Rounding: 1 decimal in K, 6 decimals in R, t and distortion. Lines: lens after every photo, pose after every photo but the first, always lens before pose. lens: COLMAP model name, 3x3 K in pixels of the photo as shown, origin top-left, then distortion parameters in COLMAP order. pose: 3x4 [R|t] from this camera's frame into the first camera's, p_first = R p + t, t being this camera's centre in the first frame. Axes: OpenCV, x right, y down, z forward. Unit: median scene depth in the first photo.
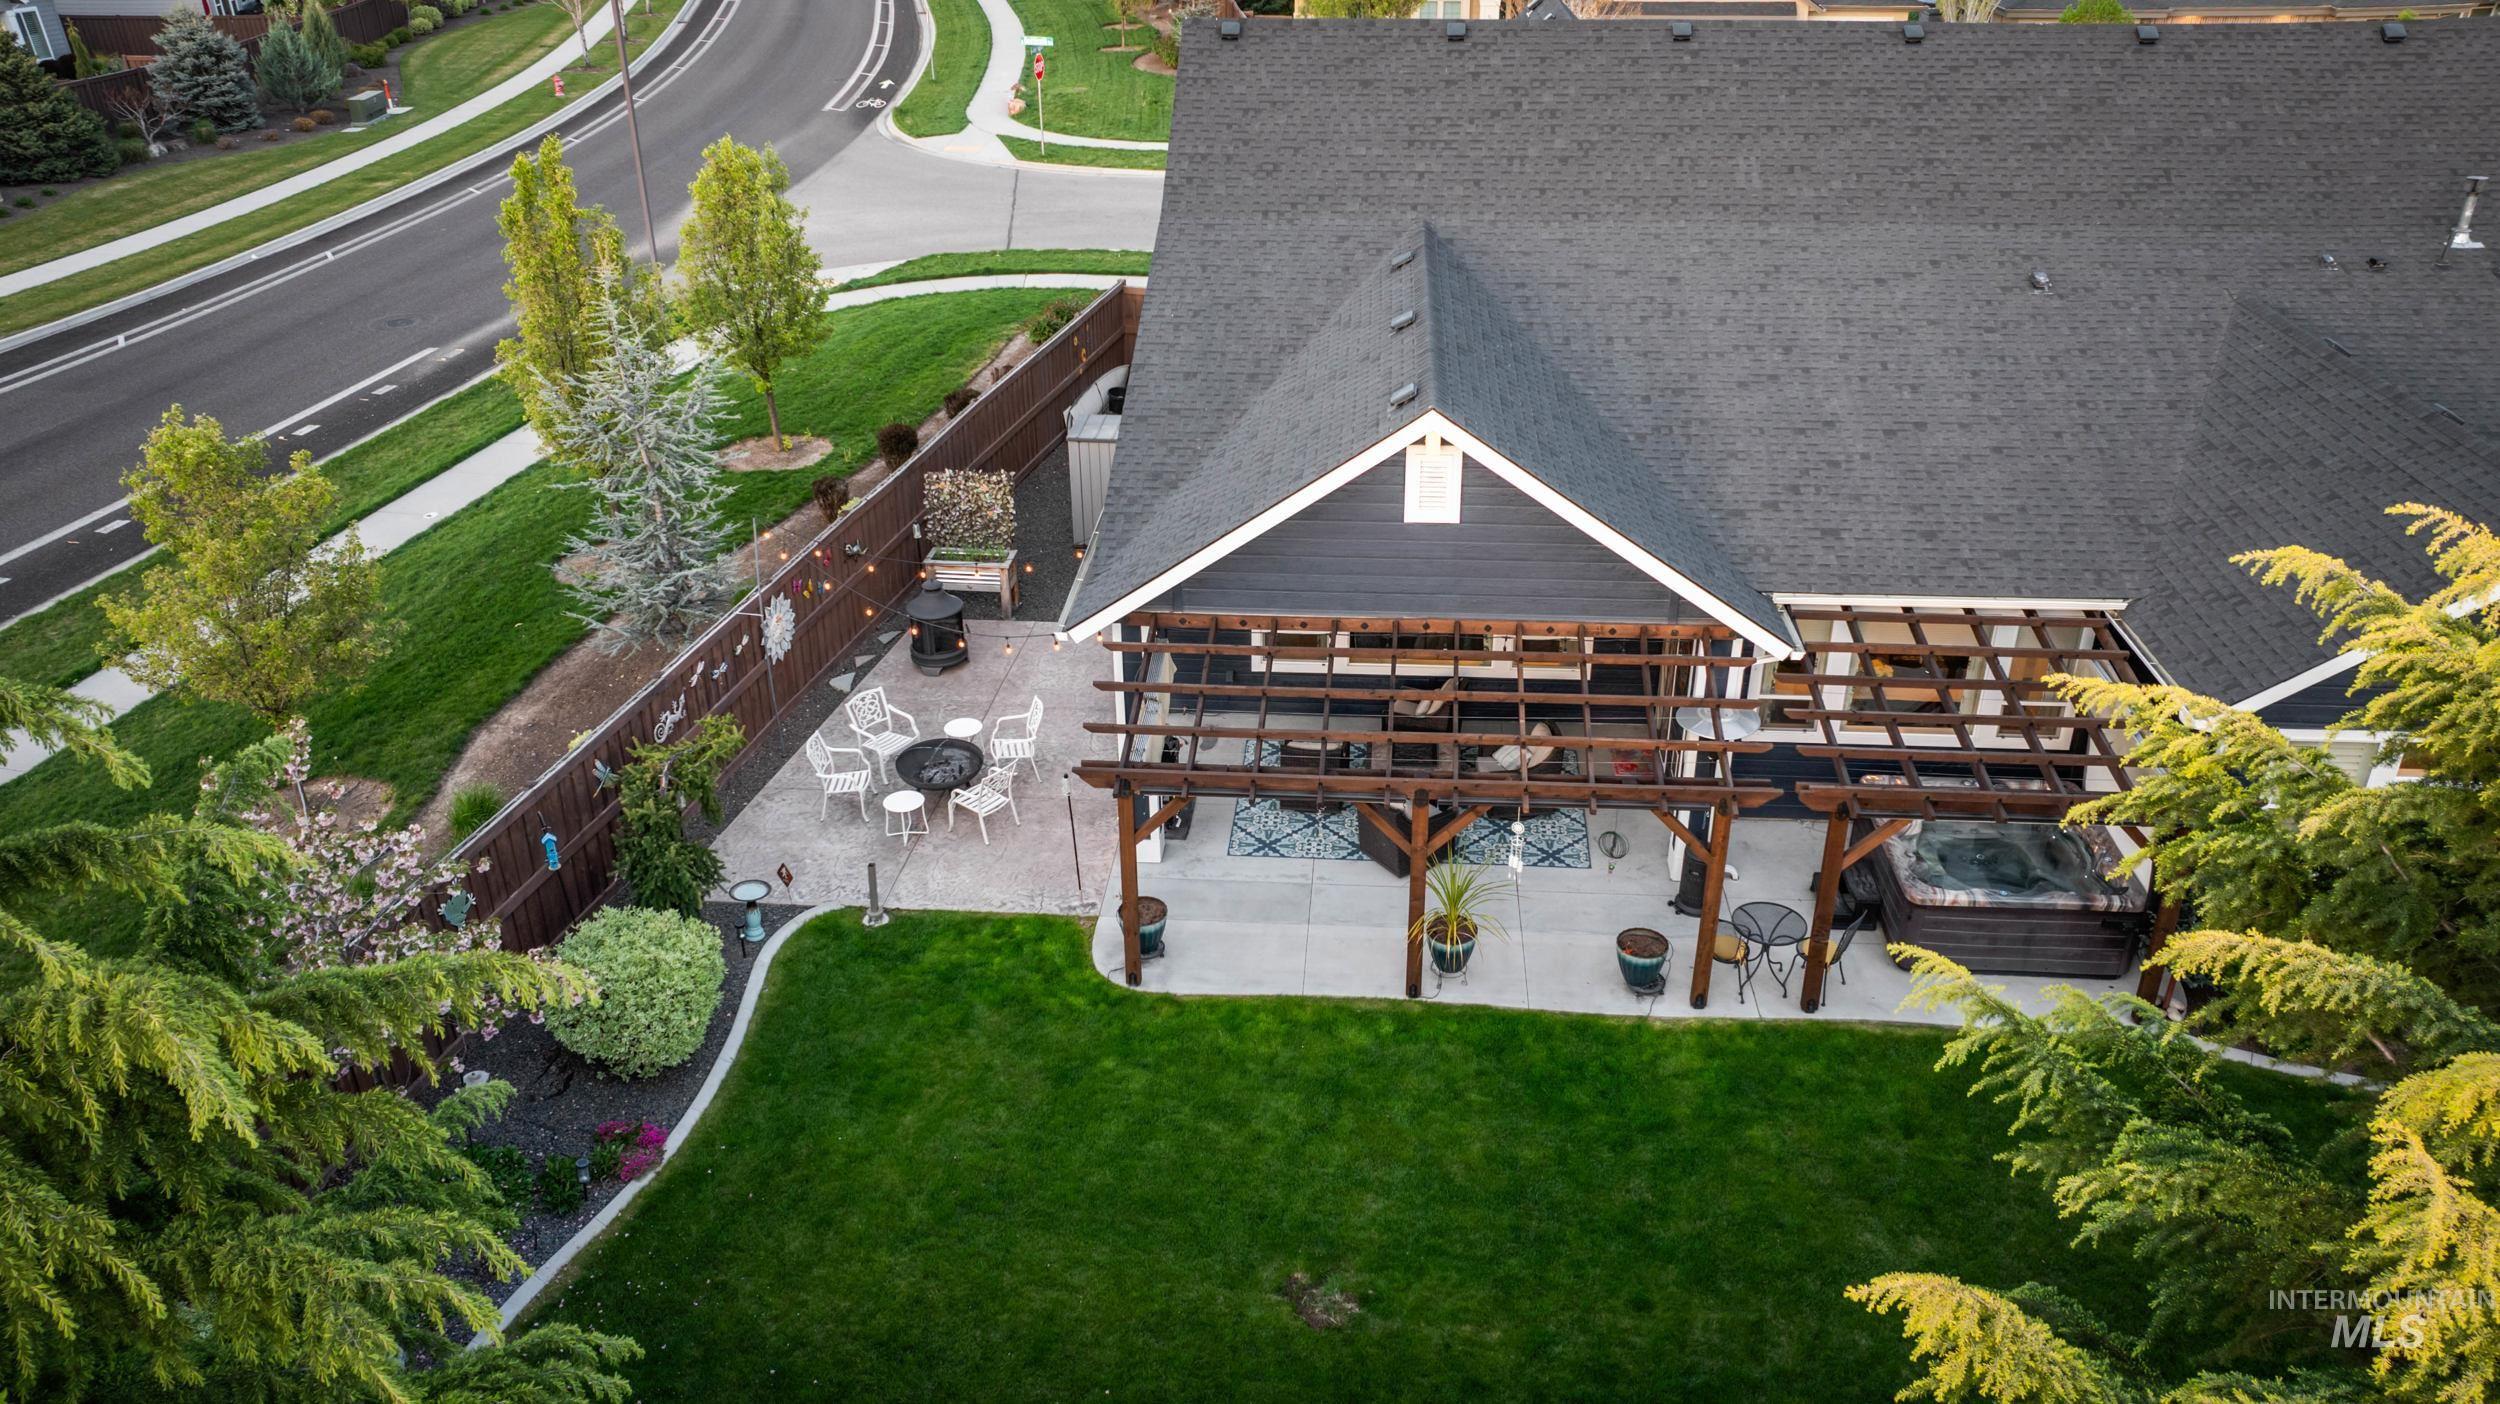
lens RADIAL K [[1790.4, 0, 1250.0], [0, 1790.4, 702.0], [0, 0, 1]] dist [-0.004969, -0.000764]
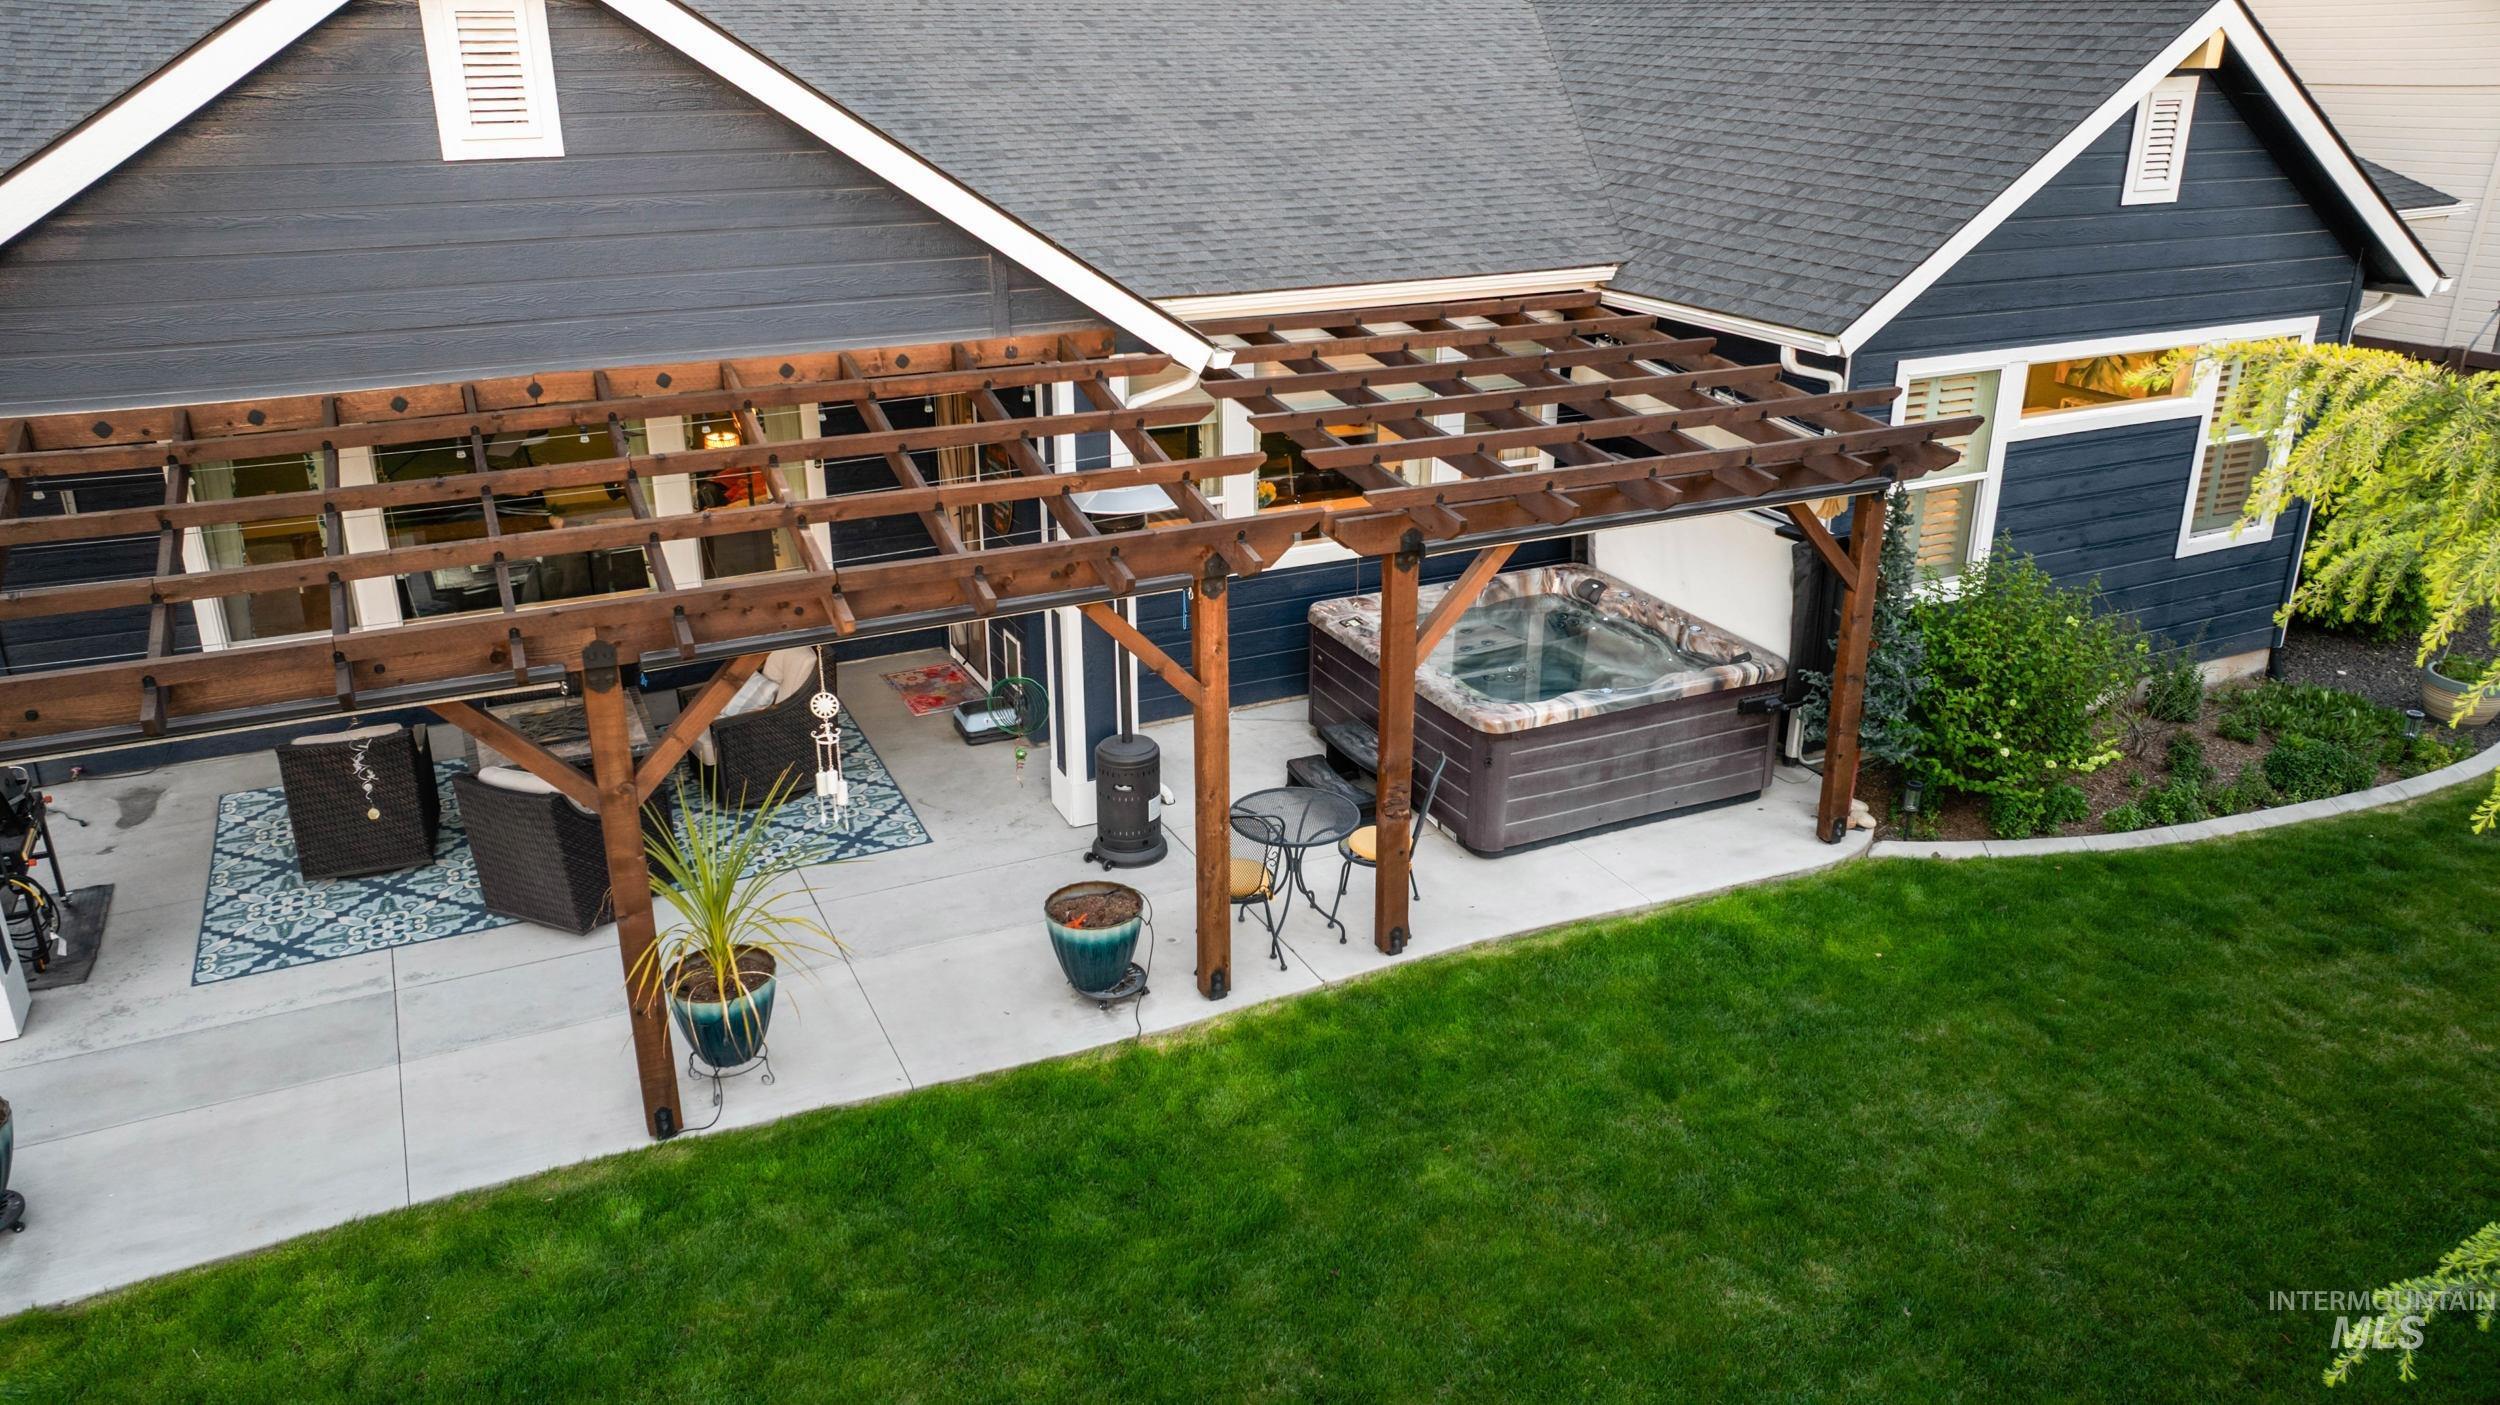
lens RADIAL K [[1747.2, 0, 1250.0], [0, 1747.2, 702.5], [0, 0, 1]] dist [-0.029351, 0.026763]
pose [[0.861850, -0.172650, 0.476872, 0.023589], [0.227748, 0.971886, -0.059740, 0.107791], [-0.453151, 0.160093, 0.876940, 0.477579]]
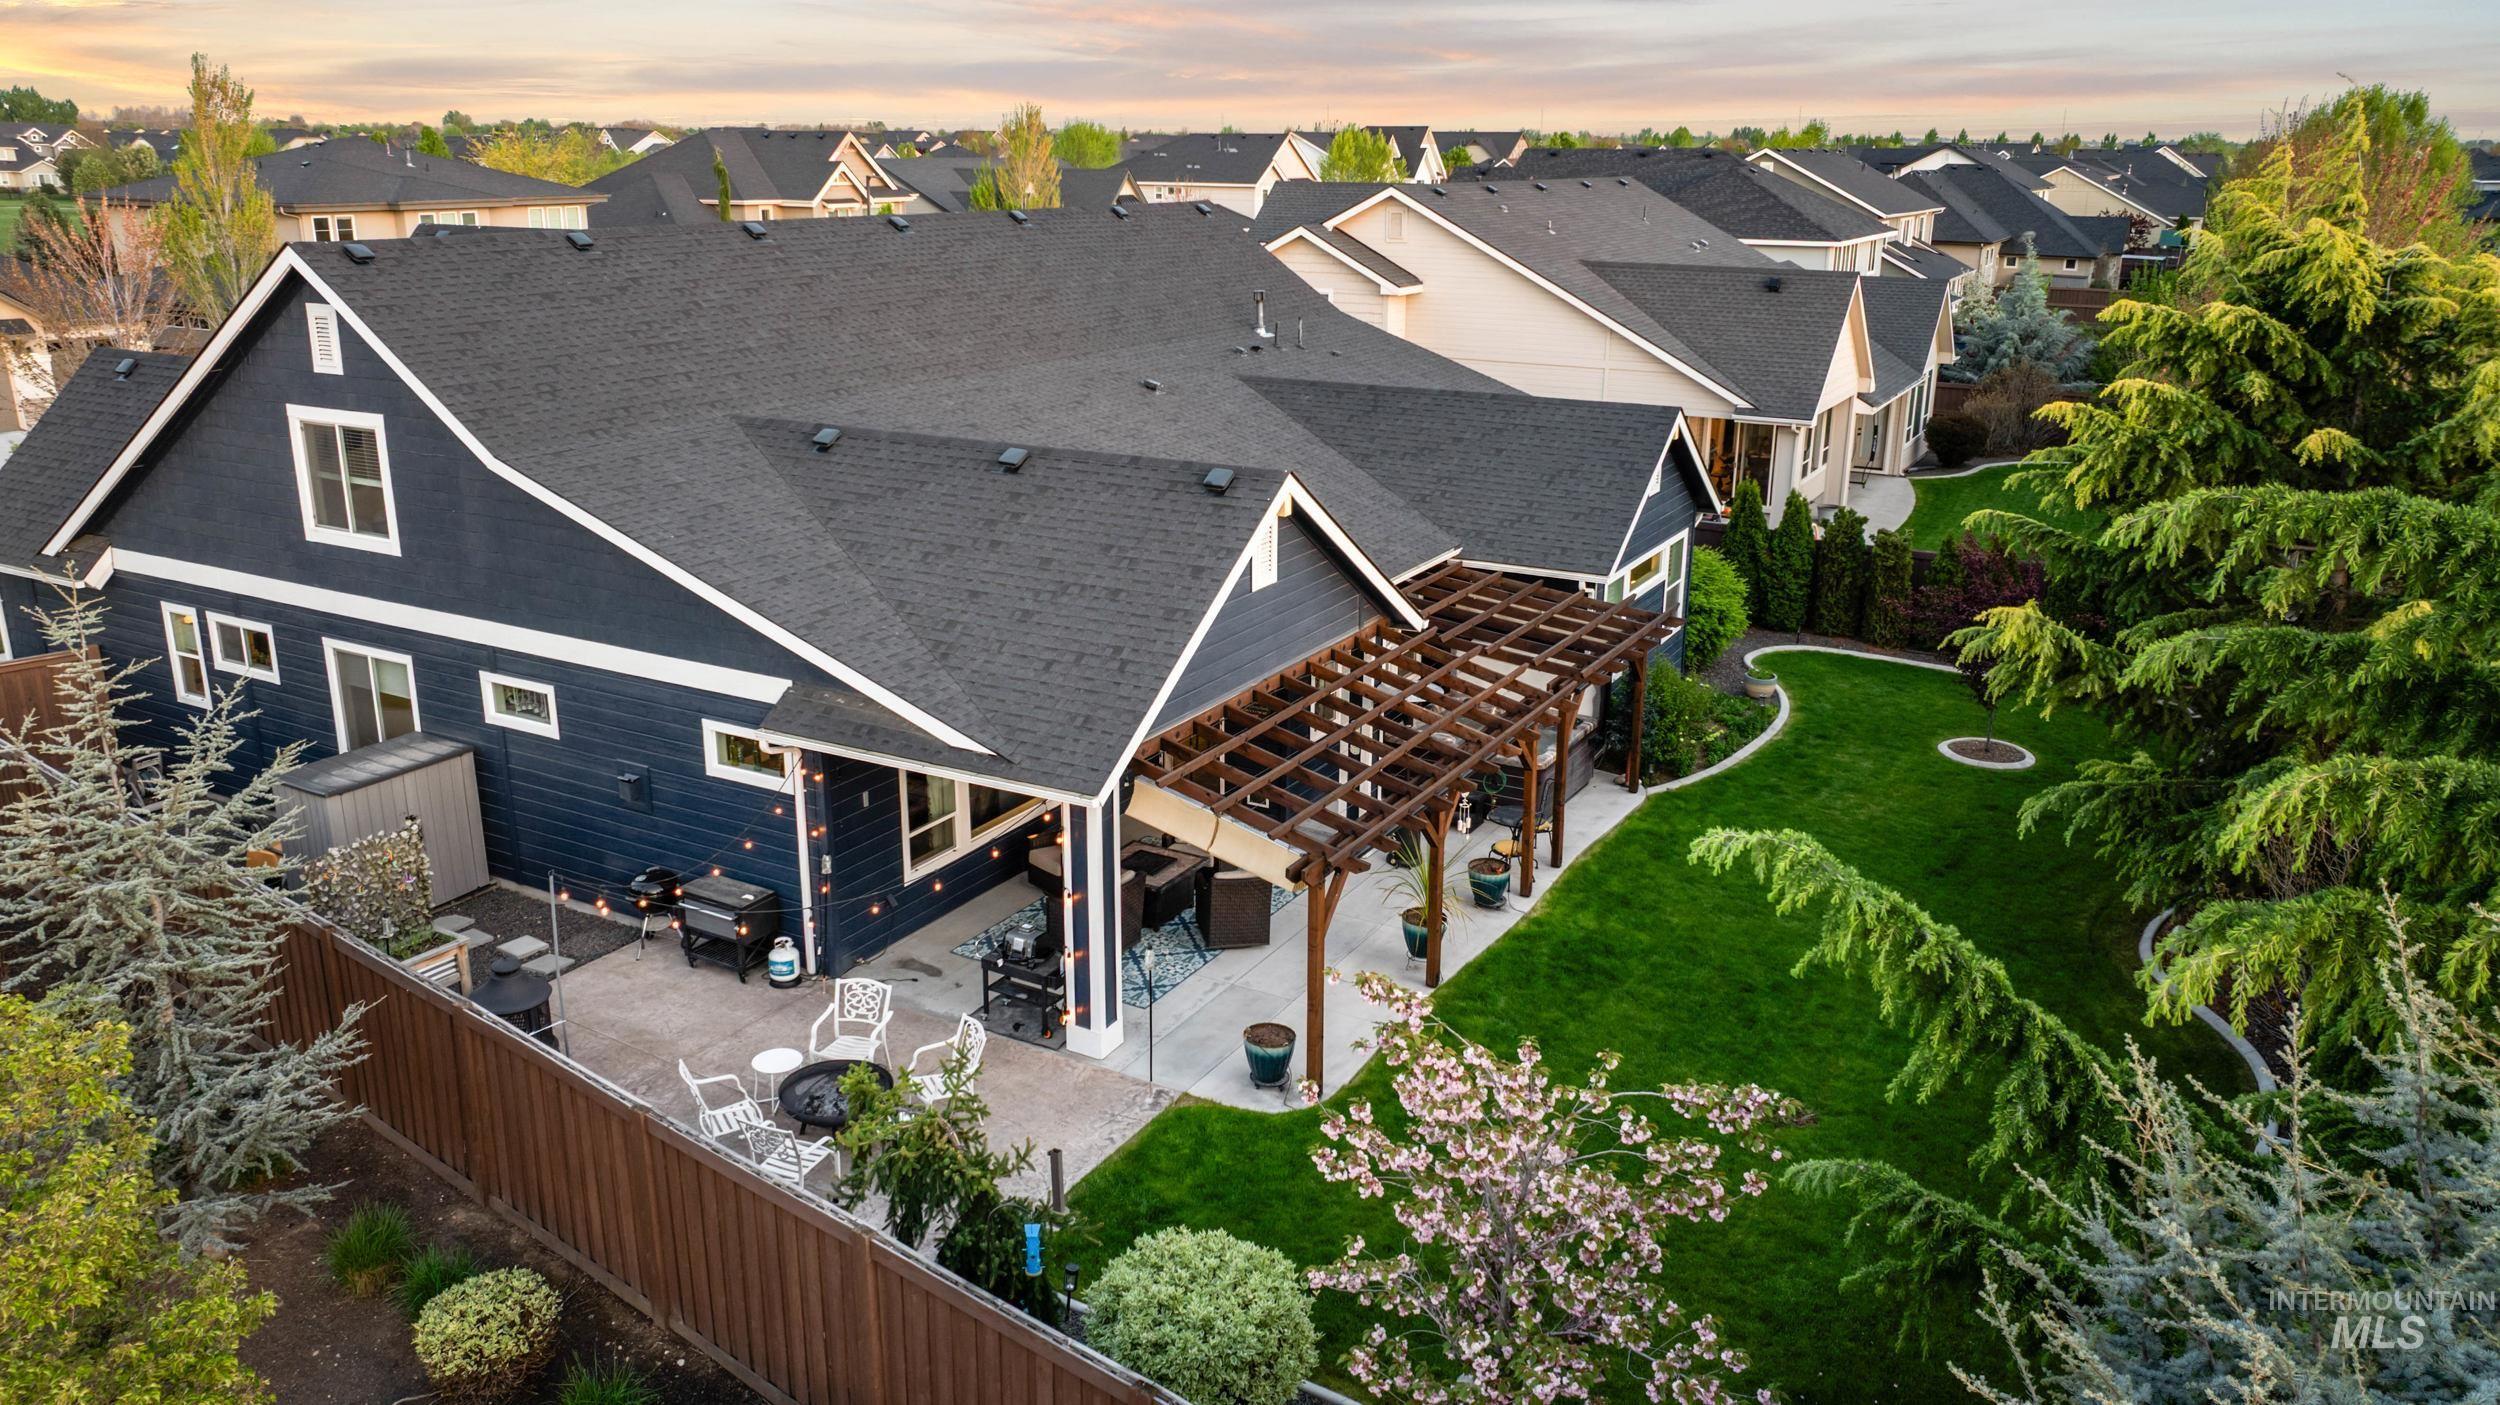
lens RADIAL K [[1790.4, 0, 1250.0], [0, 1790.4, 702.5], [0, 0, 1]] dist [-0.004969, -0.000764]
pose [[0.416893, -0.253622, 0.872855, -0.793102], [0.419944, 0.905395, 0.062504, -0.097692], [-0.806131, 0.340493, 0.483960, 0.465389]]
